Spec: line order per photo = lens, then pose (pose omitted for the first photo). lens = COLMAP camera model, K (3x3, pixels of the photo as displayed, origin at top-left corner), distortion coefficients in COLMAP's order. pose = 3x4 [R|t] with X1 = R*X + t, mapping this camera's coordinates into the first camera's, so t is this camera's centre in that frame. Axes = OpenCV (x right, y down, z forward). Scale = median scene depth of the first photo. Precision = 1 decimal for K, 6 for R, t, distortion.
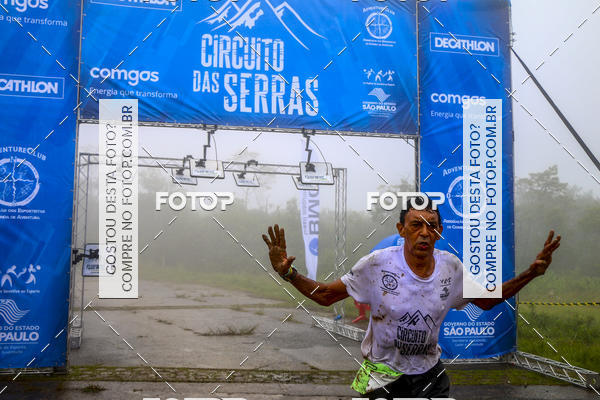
lens RADIAL K [[650.5, 0, 297.6], [0, 650.5, 200.6], [0, 0, 1]] dist [-0.098288, 0.343569]
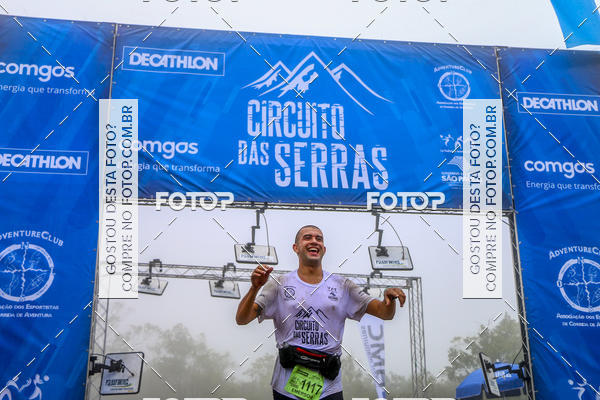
lens RADIAL K [[761.0, 0, 295.9], [0, 761.0, 194.0], [0, 0, 1]] dist [-0.045151, 0.462653]
pose [[0.997335, -0.038832, -0.061764, -0.026724], [0.023409, 0.972147, -0.233201, 0.099711], [0.069099, 0.231133, 0.970465, 0.053445]]
